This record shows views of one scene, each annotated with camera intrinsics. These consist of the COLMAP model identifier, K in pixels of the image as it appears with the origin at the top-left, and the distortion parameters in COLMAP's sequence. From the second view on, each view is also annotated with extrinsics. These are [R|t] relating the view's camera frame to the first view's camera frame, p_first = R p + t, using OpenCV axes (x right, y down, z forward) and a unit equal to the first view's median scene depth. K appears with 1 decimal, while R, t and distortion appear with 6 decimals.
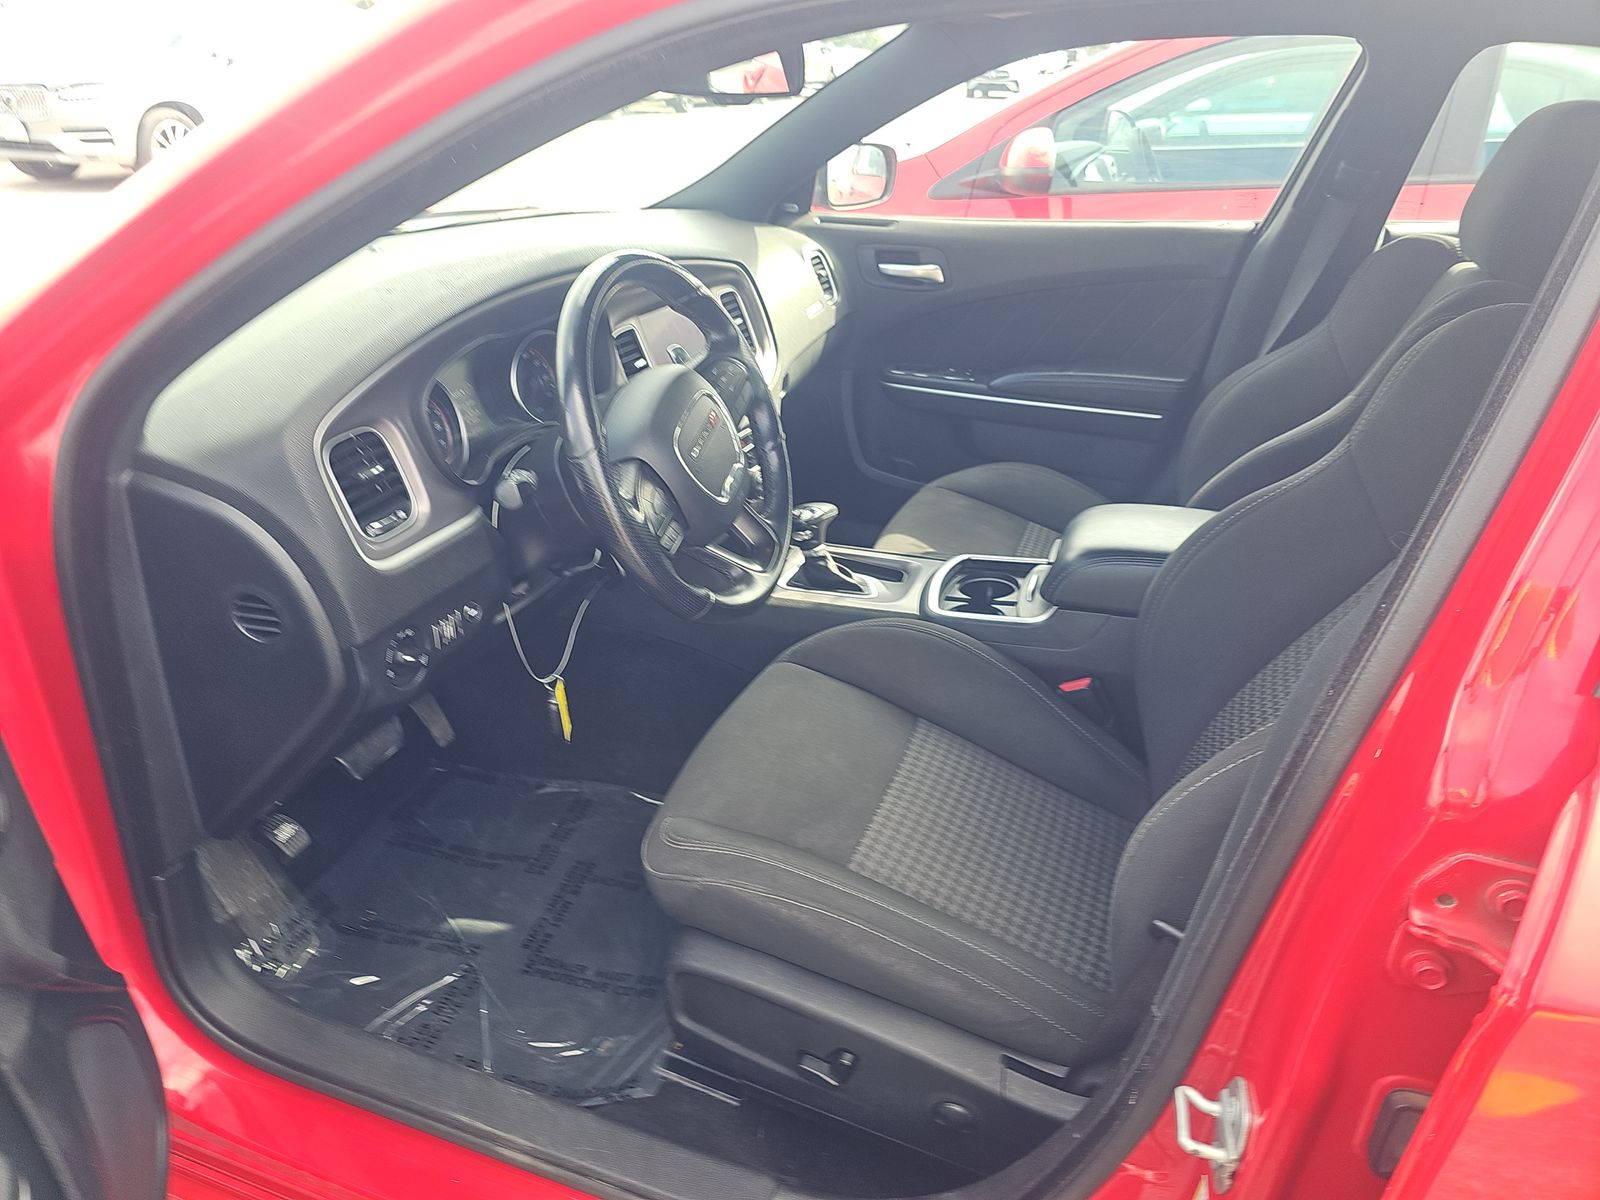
lens RADIAL K [[1101.6, 0, 790.2], [0, 1101.6, 597.6], [0, 0, 1]] dist [0.038657, -0.035722]
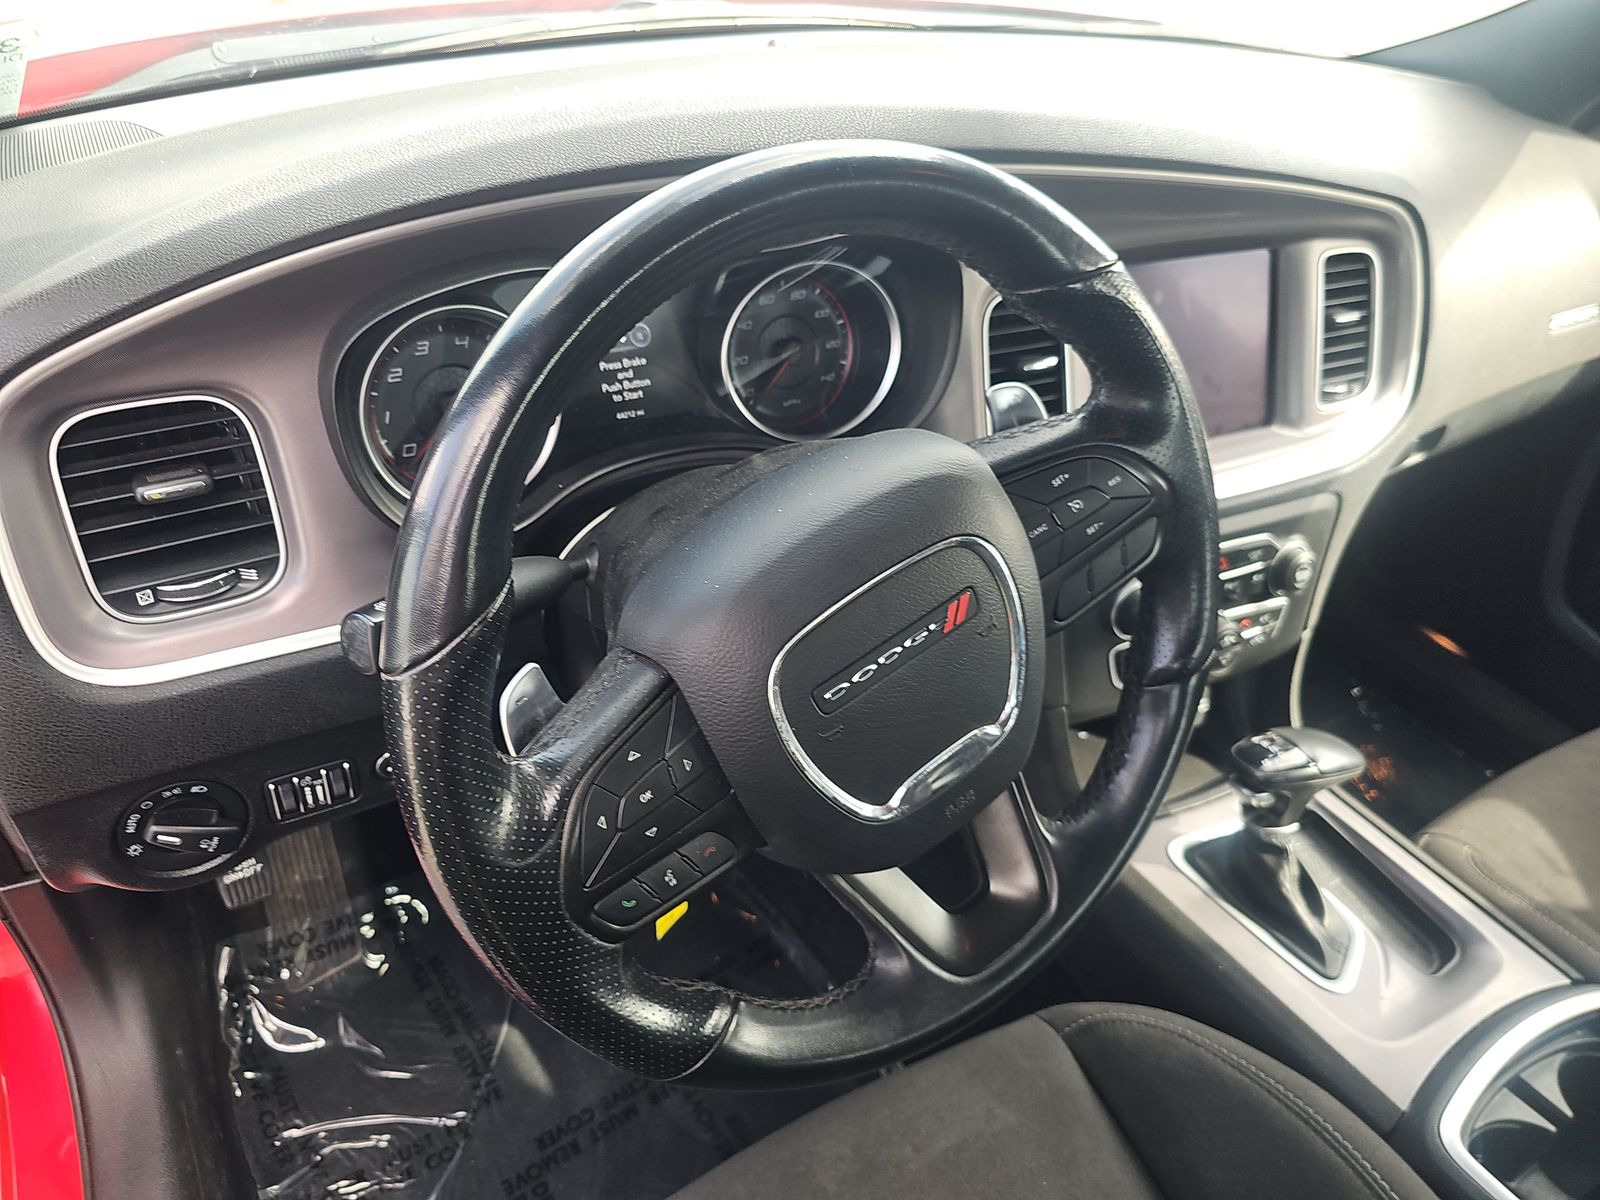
lens RADIAL K [[1088.0, 0, 730.1], [0, 1088.0, 604.7], [0, 0, 1]] dist [0.039497, -0.036354]
pose [[0.761809, 0.416252, -0.496369, 0.040691], [-0.340868, 0.909155, 0.239261, -0.168116], [0.550869, -0.013075, 0.834489, 0.472755]]
